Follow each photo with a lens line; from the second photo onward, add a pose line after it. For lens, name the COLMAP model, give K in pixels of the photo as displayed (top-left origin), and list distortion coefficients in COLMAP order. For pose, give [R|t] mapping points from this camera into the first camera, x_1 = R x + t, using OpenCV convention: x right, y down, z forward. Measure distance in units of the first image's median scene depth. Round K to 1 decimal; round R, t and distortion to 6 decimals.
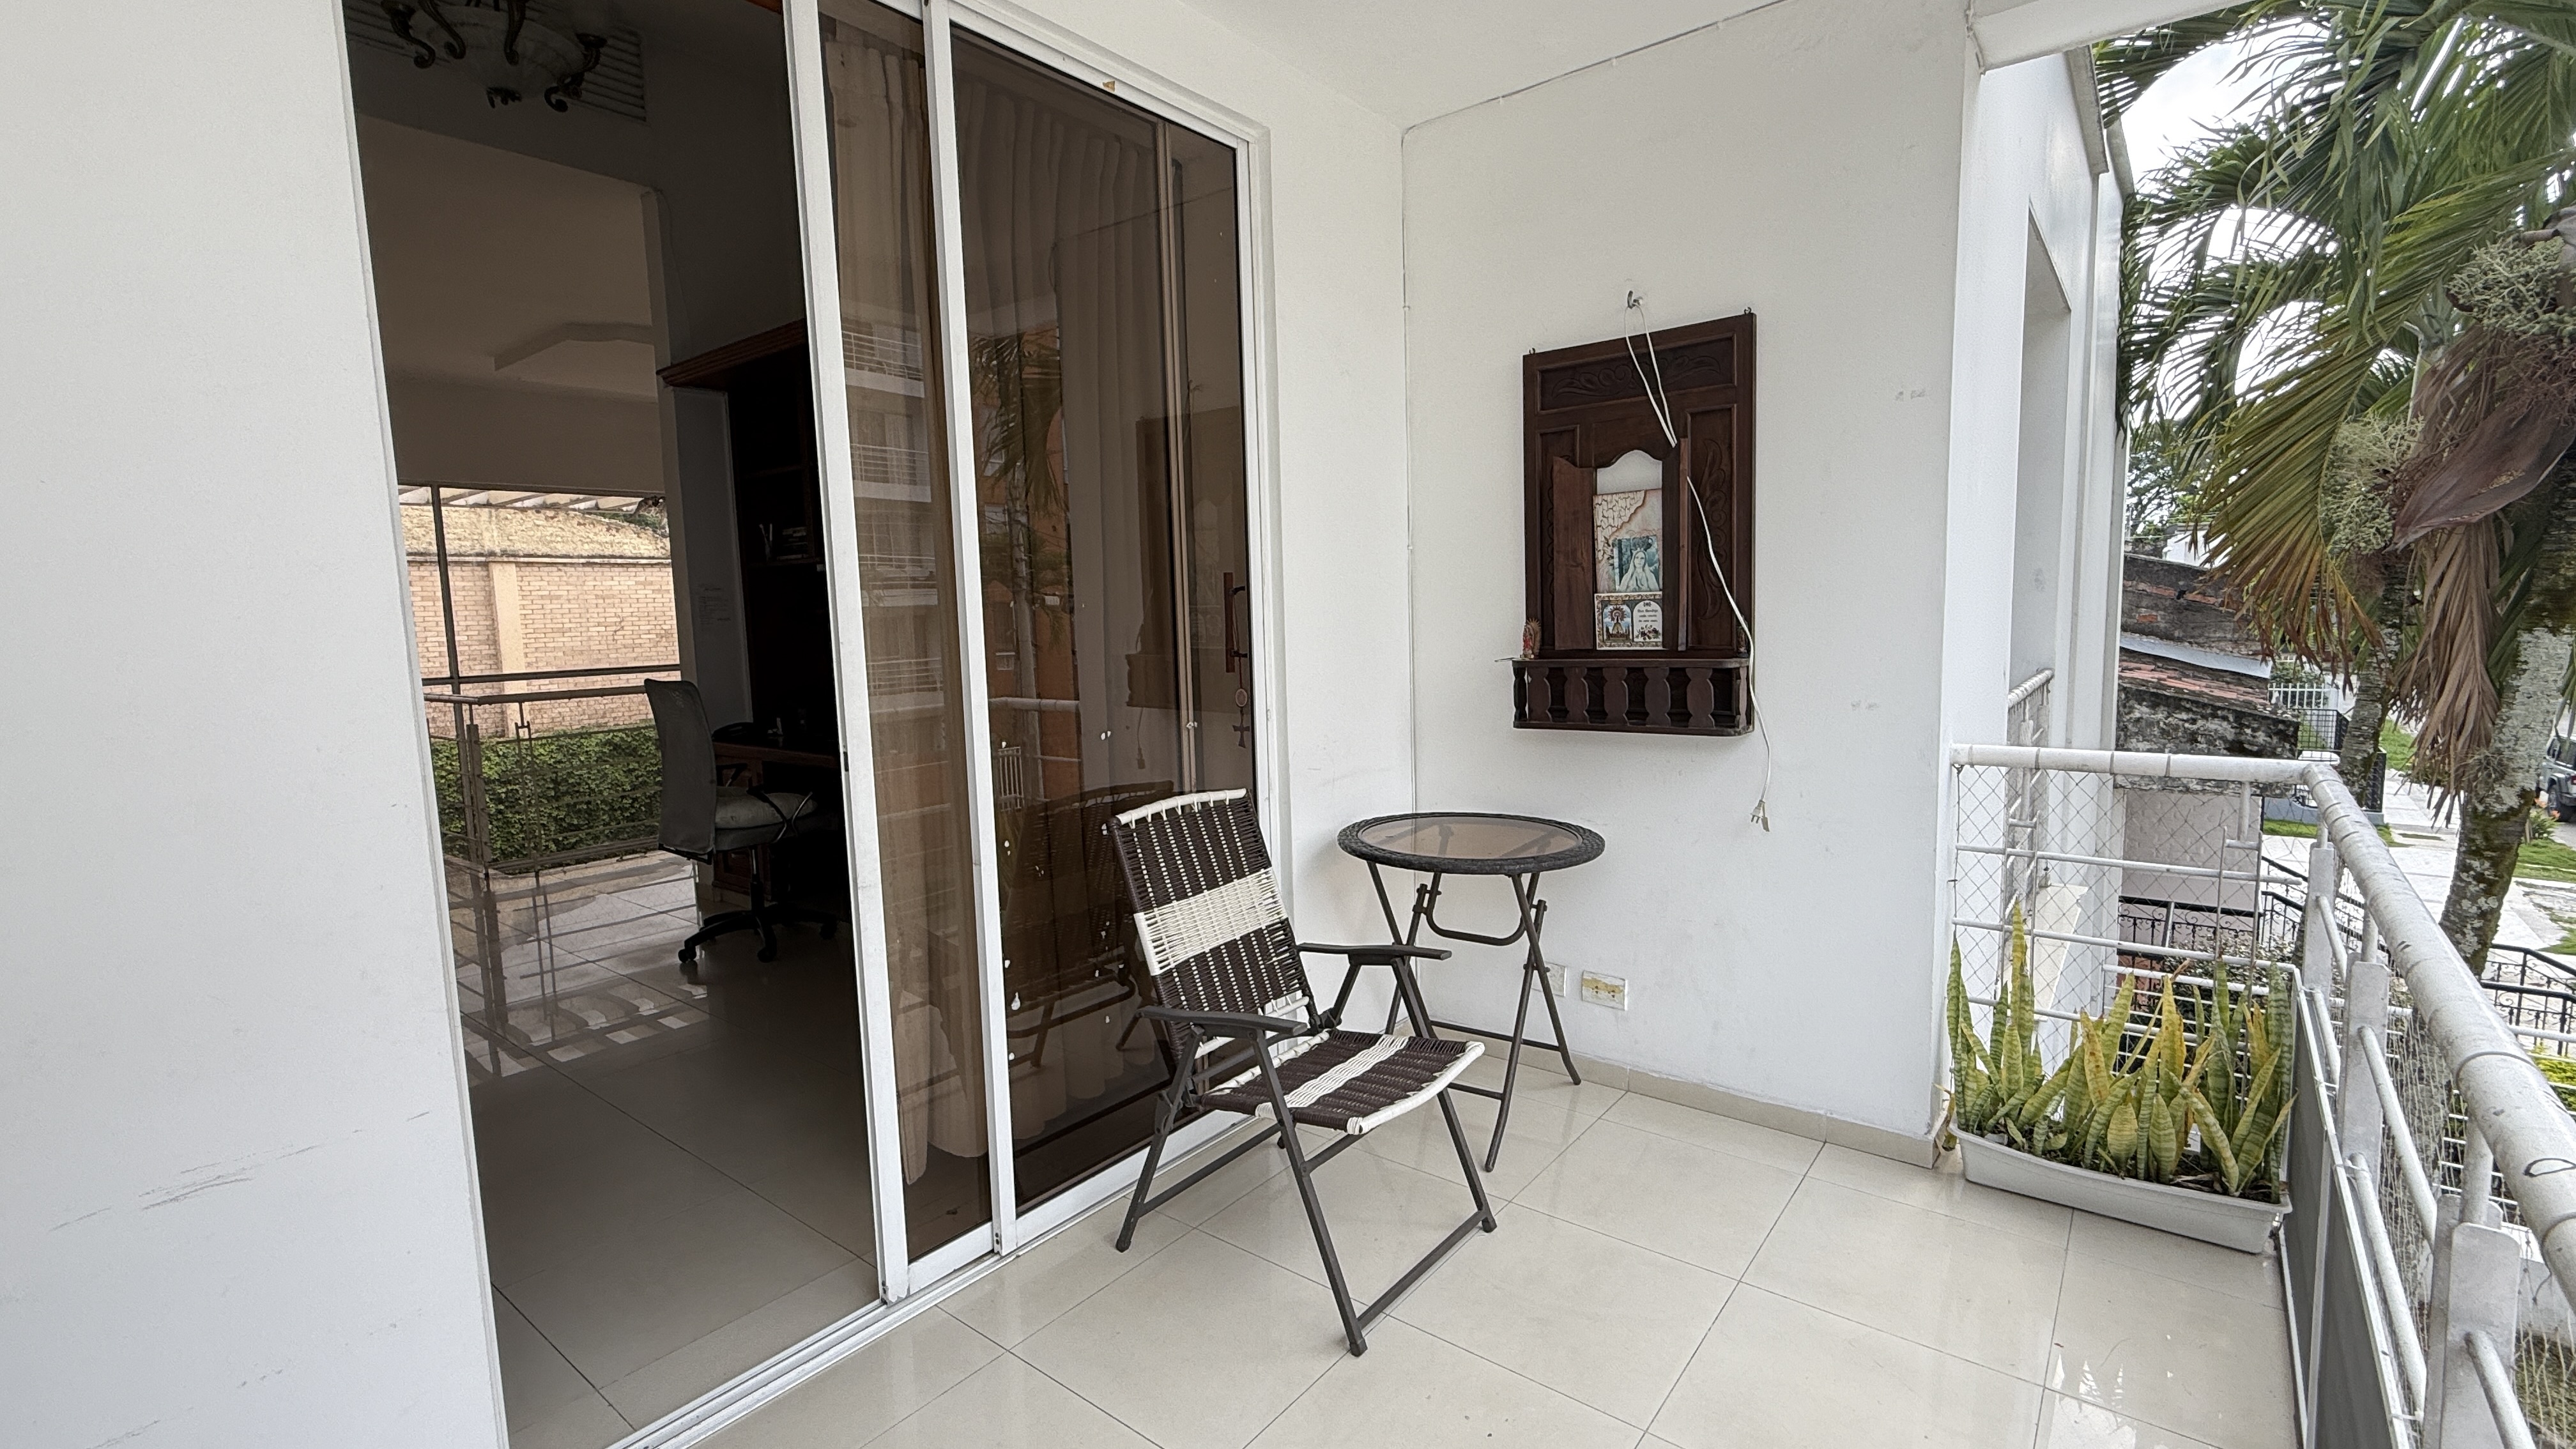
lens RADIAL K [[1102.5, 0, 1288.0], [0, 1102.5, 724.5], [0, 0, 1]] dist [-0.008021, 0.000095]
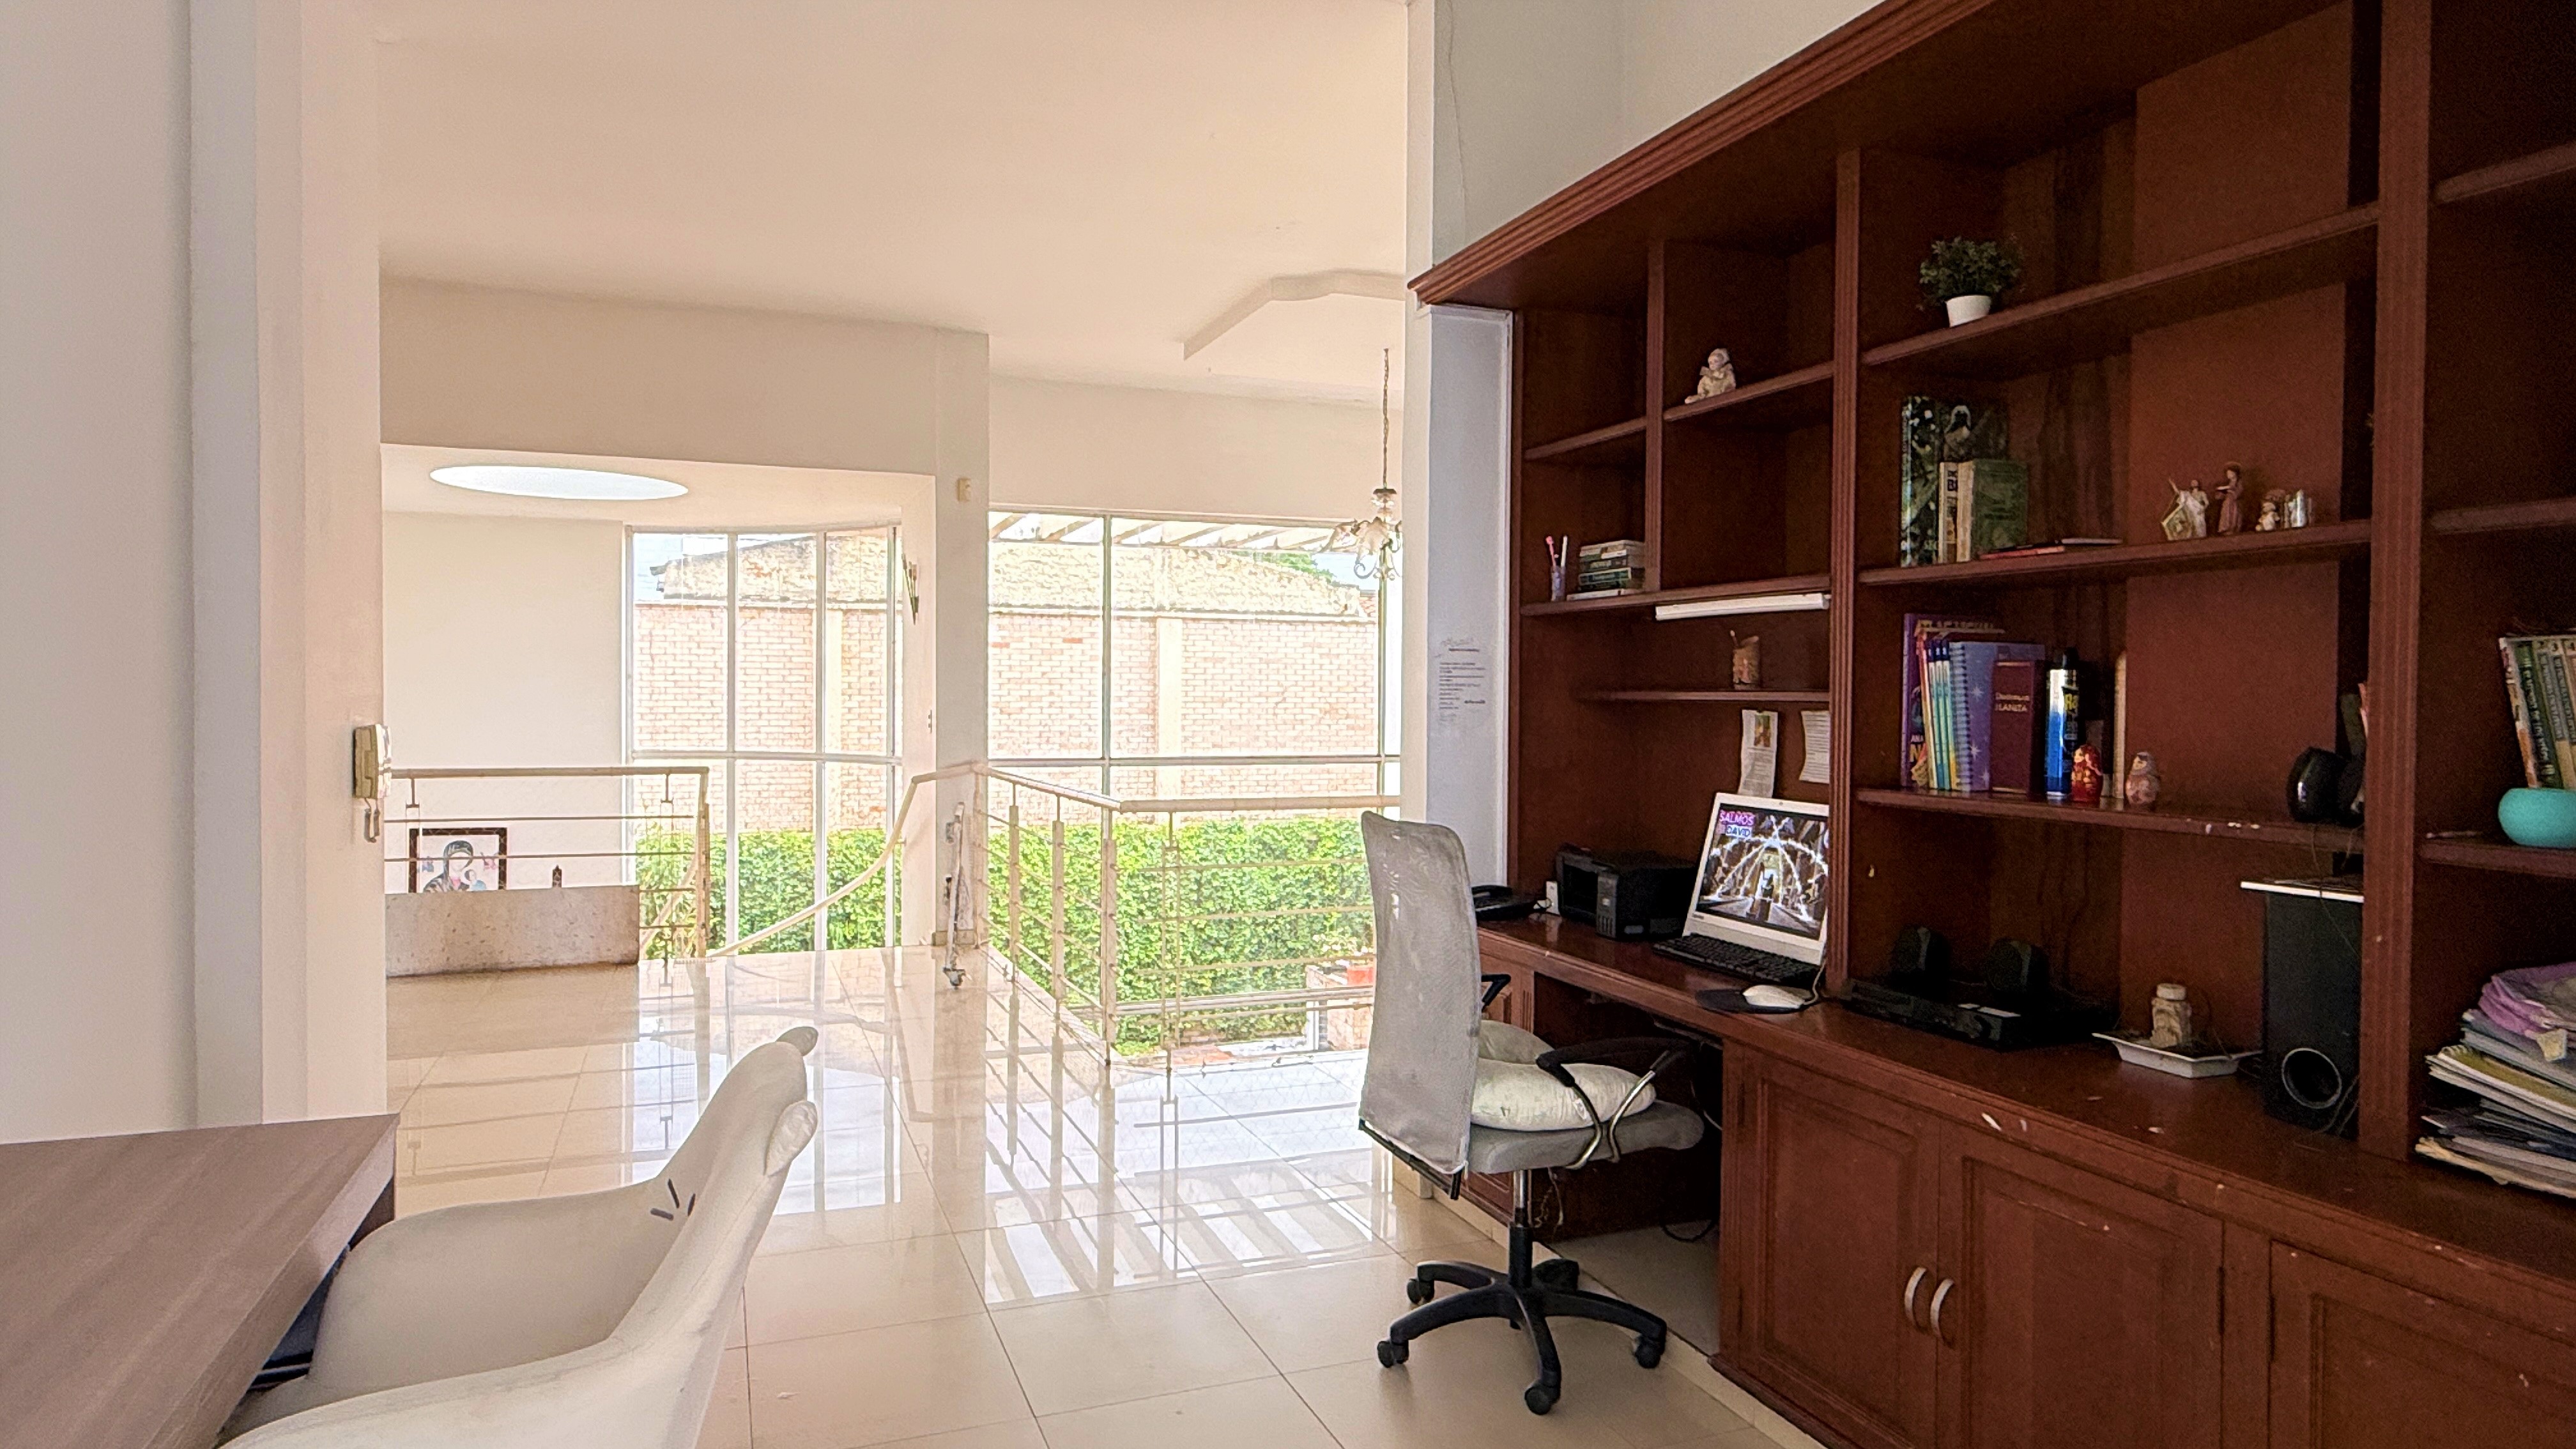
lens RADIAL K [[1461.9, 0, 1281.9], [0, 1461.9, 718.0], [0, 0, 1]] dist [0.000190, -0.000432]
pose [[0.857704, 0.042211, -0.512408, -0.115186], [-0.085157, 0.994522, -0.060615, -0.018116], [0.507043, 0.095625, 0.856600, 0.162990]]
